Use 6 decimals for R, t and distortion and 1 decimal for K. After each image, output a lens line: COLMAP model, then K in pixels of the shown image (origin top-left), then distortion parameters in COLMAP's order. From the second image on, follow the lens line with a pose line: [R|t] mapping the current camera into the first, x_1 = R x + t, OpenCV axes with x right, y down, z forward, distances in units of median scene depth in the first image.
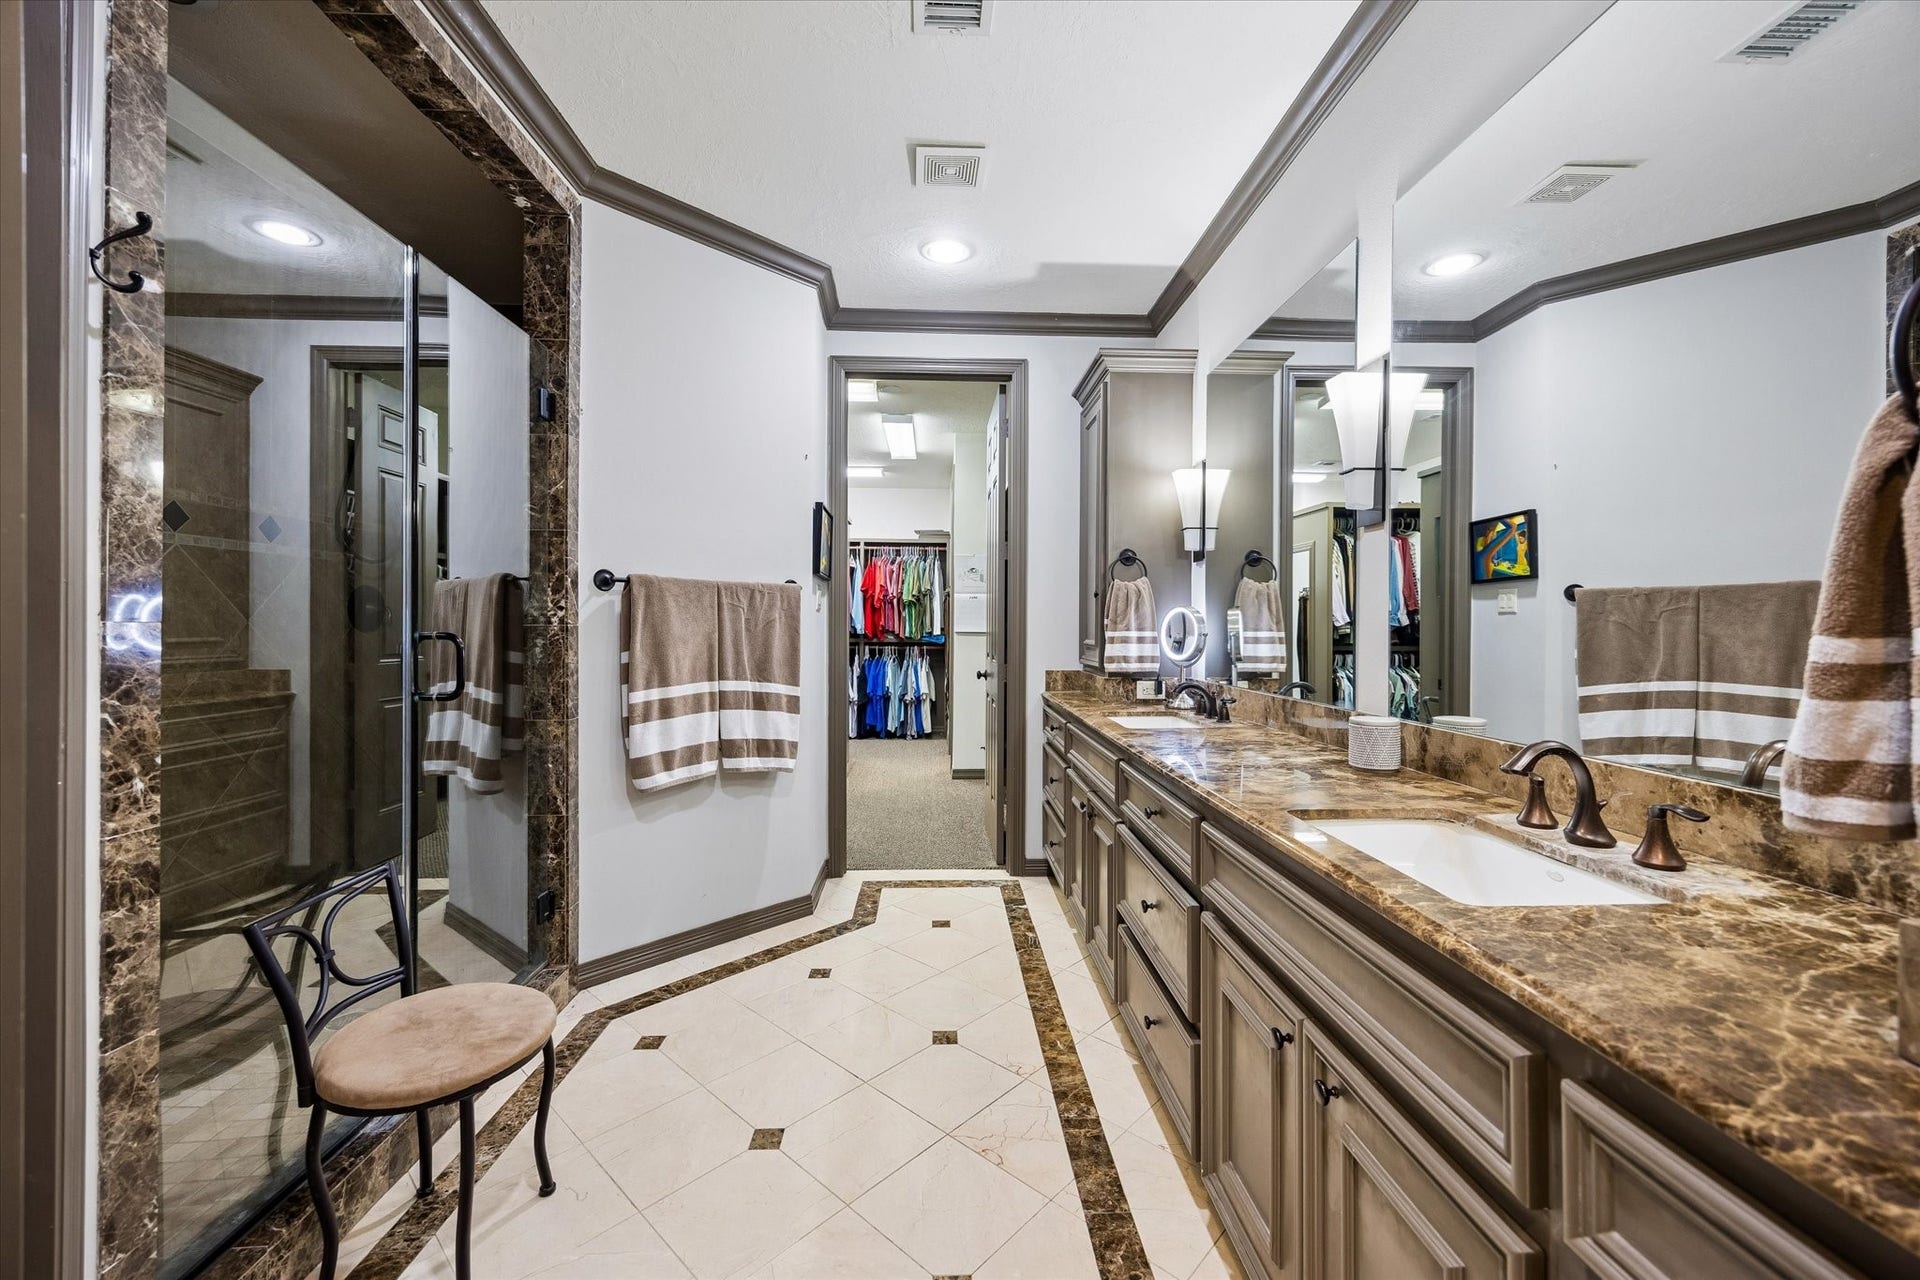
lens RADIAL K [[790.9, 0, 958.2], [0, 790.9, 628.9], [0, 0, 1]] dist [-0.000958, -0.000019]
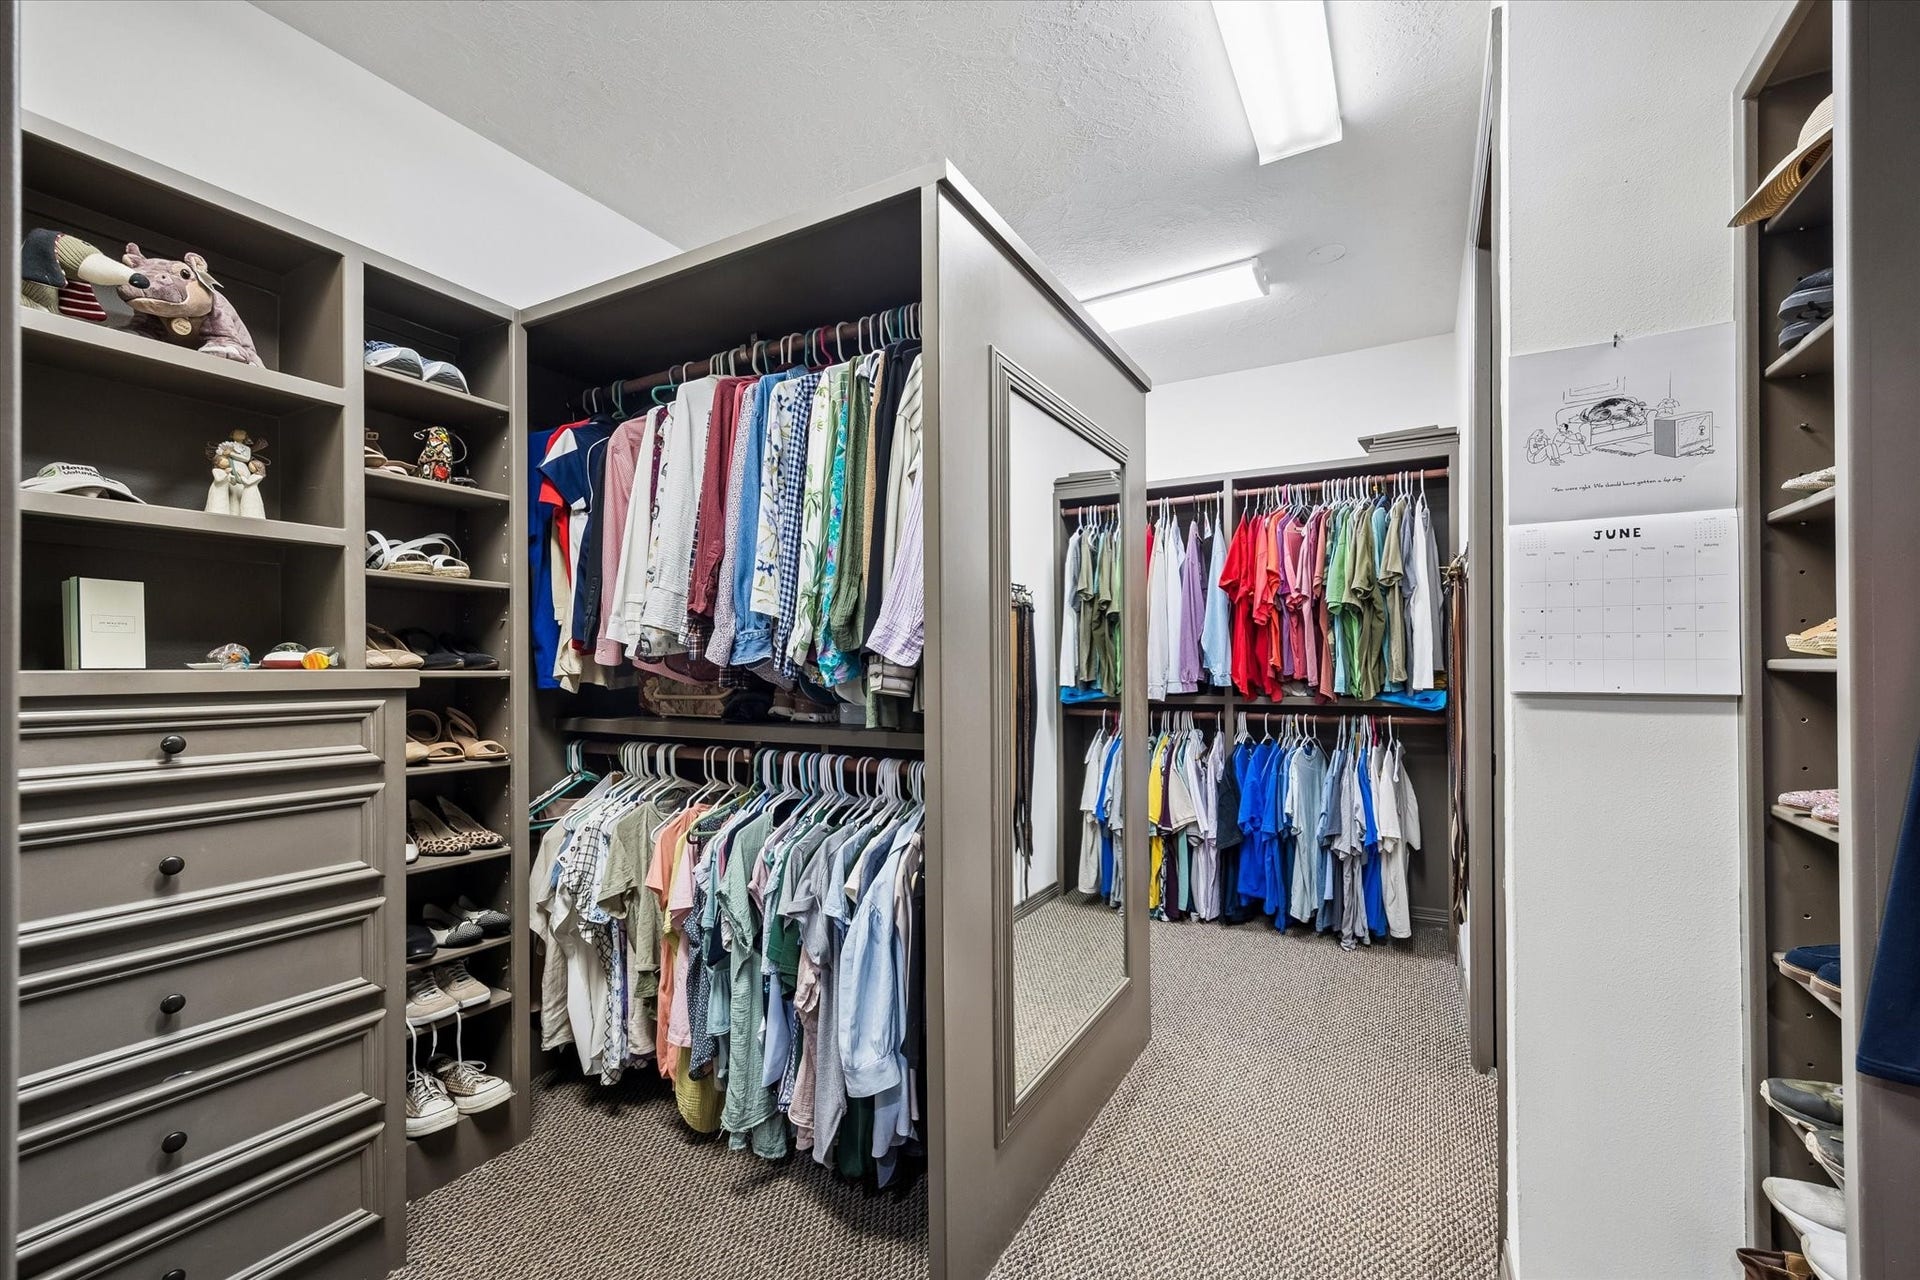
lens RADIAL K [[790.9, 0, 966.7], [0, 790.9, 660.7], [0, 0, 1]] dist [-0.000958, -0.000019]
pose [[0.853804, -0.013100, -0.520430, -0.016018], [0.007028, 0.999882, -0.013639, -0.002759], [0.520548, 0.007987, 0.853795, 0.549220]]
